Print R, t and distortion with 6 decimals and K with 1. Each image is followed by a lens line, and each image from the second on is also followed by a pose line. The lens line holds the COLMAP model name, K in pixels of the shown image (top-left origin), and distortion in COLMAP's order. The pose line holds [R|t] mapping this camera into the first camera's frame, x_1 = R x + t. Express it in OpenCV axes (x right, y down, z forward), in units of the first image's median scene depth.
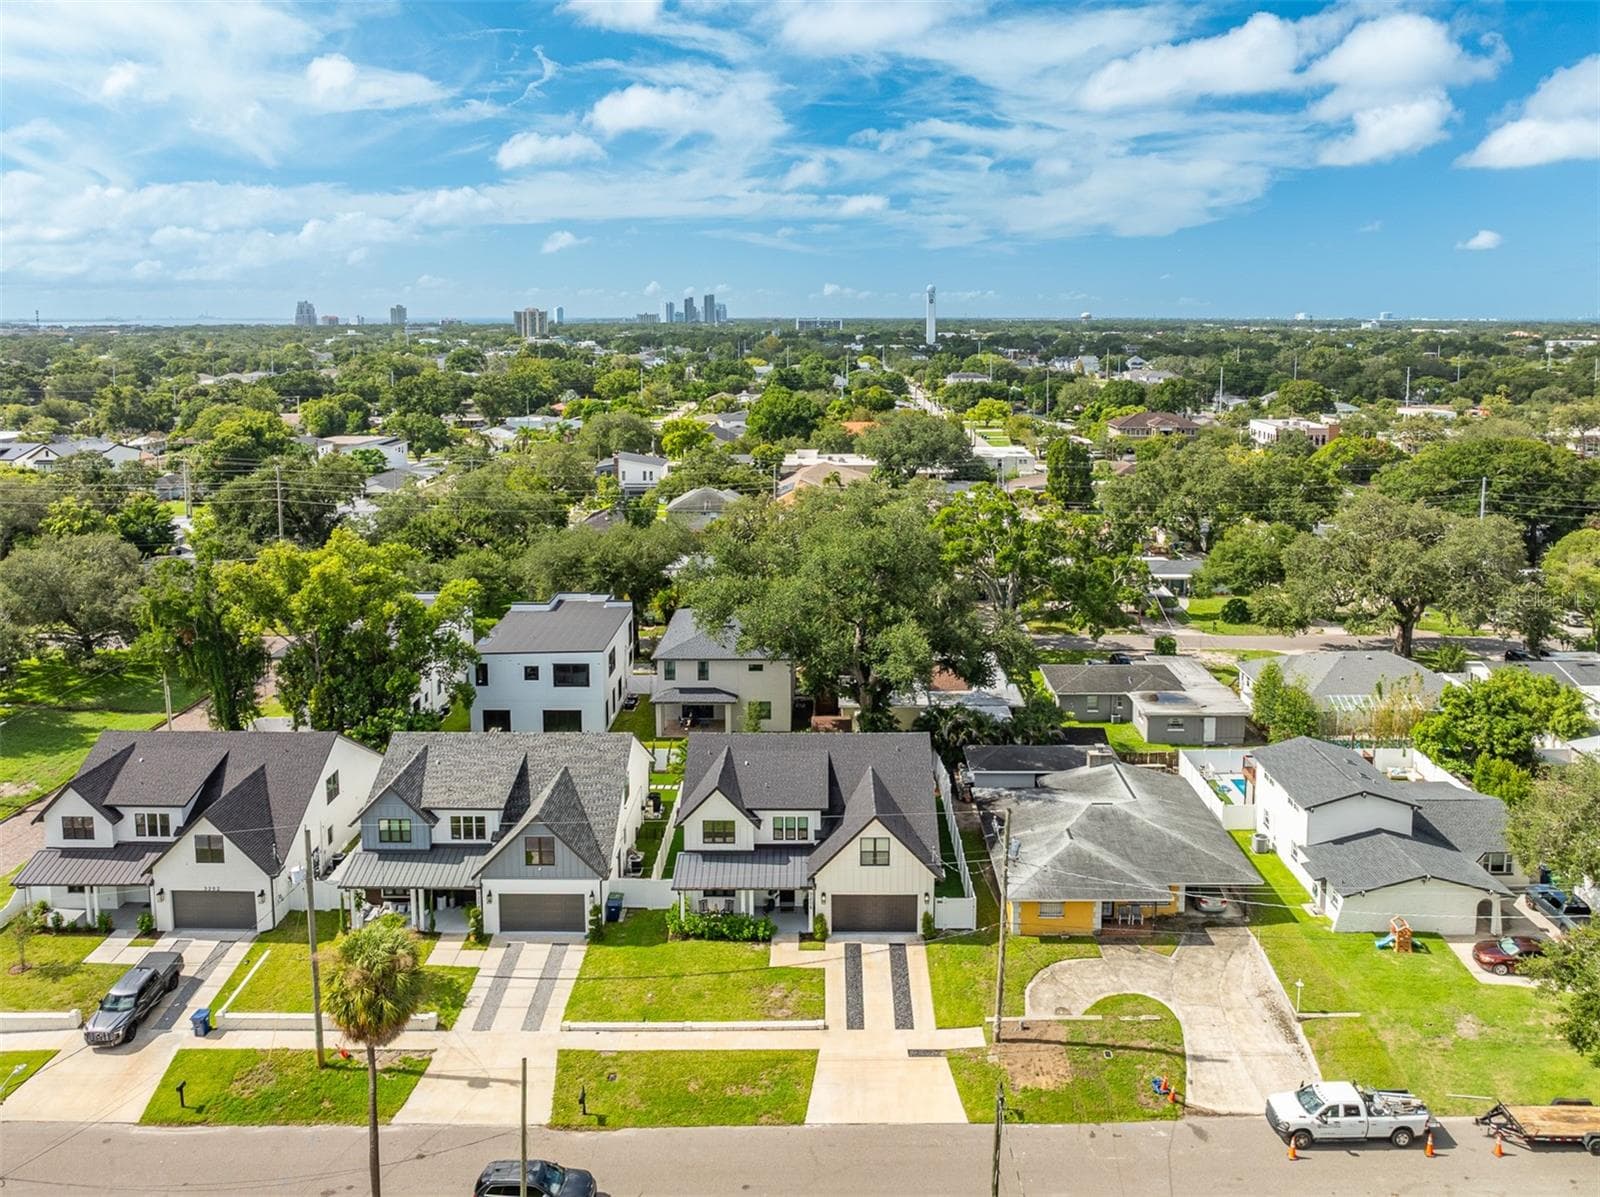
lens RADIAL K [[1203.2, 0, 843.4], [0, 1203.2, 436.6], [0, 0, 1]] dist [-0.020393, 0.006514]
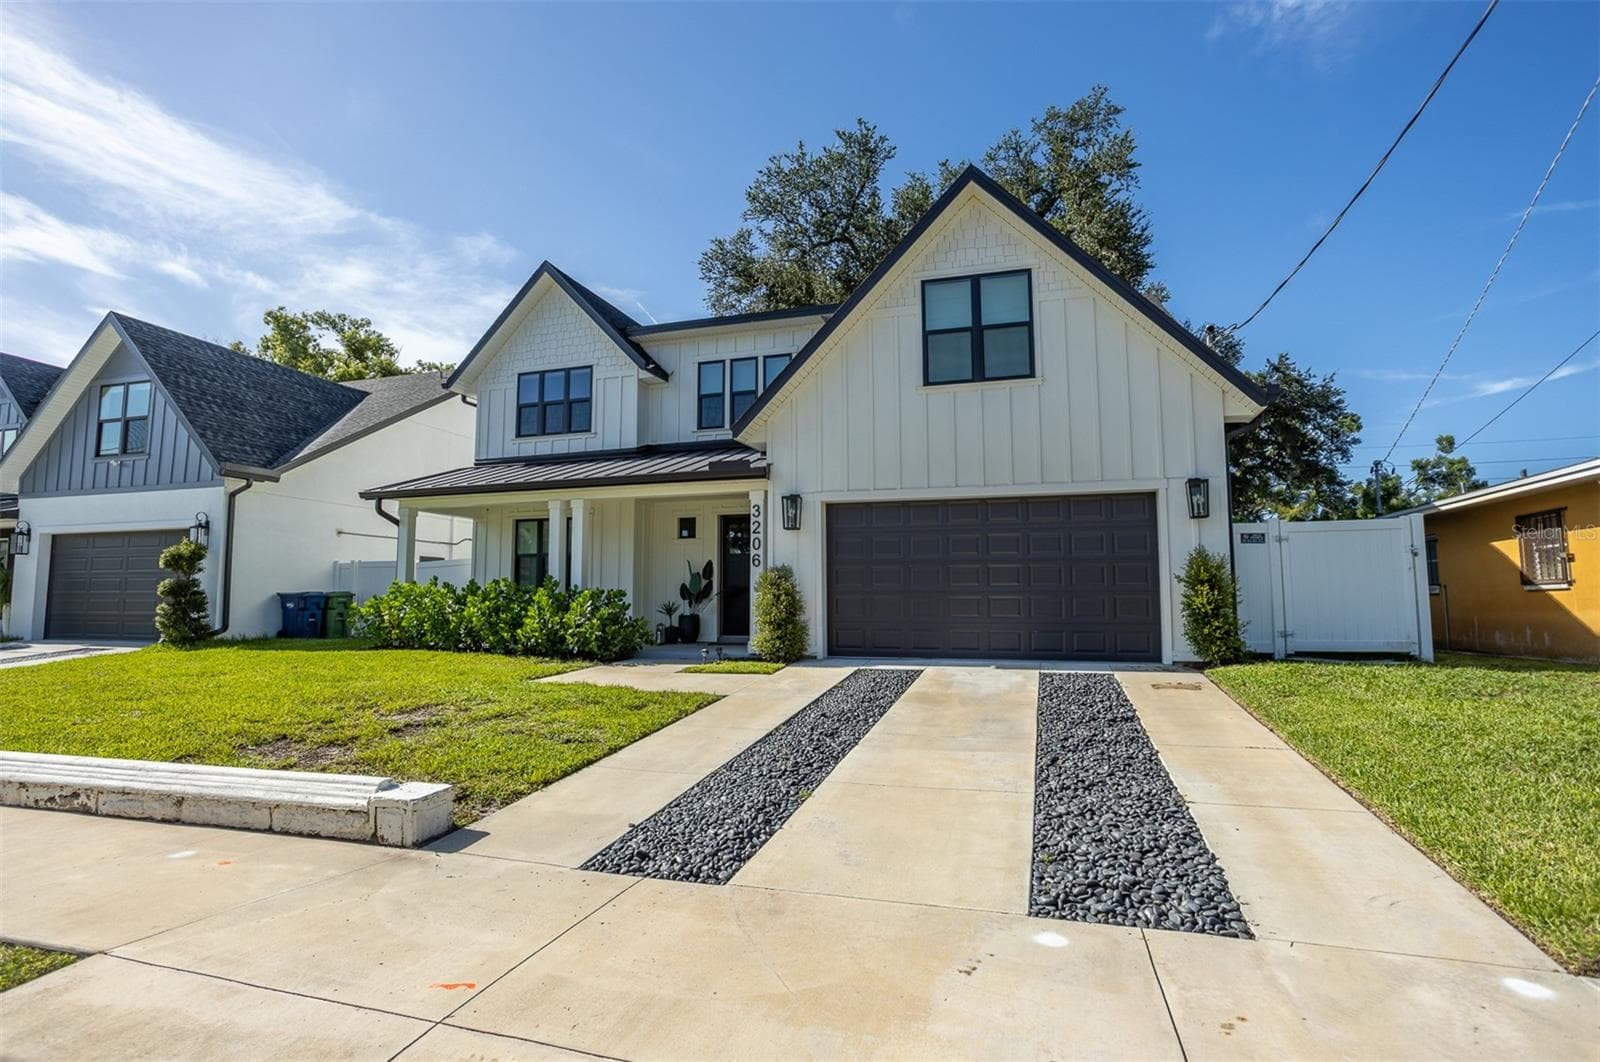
lens RADIAL K [[797.7, 0, 798.3], [0, 797.7, 516.0], [0, 0, 1]] dist [-0.038614, 0.009076]
pose [[0.954156, -0.034928, -0.297265, 0.038188], [-0.029728, 0.977198, -0.210238, 0.409814], [0.297830, 0.209437, 0.931361, 0.799654]]
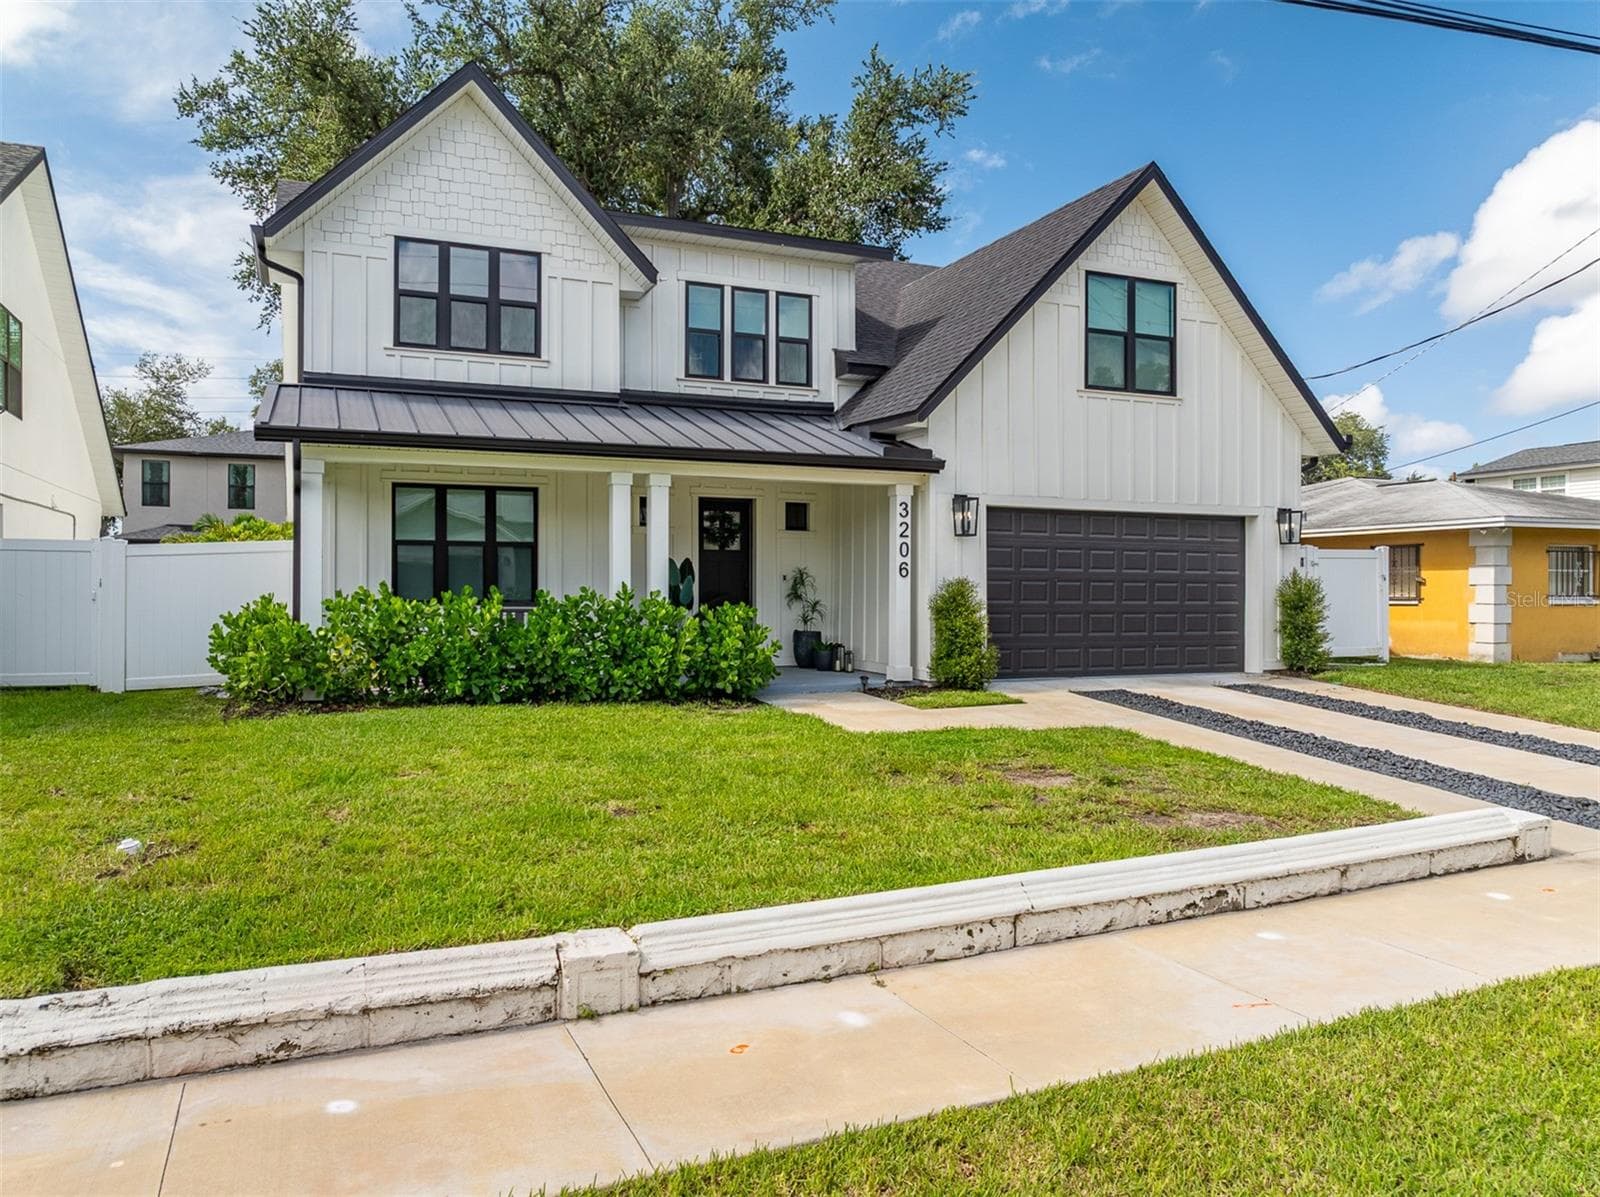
lens RADIAL K [[1151.6, 0, 824.0], [0, 1151.6, 558.5], [0, 0, 1]] dist [-0.017900, -0.003039]
pose [[0.911618, 0.012007, 0.410862, -0.130242], [0.043217, 0.991233, -0.124858, 0.405779], [-0.408759, 0.131579, 0.903107, 0.779516]]
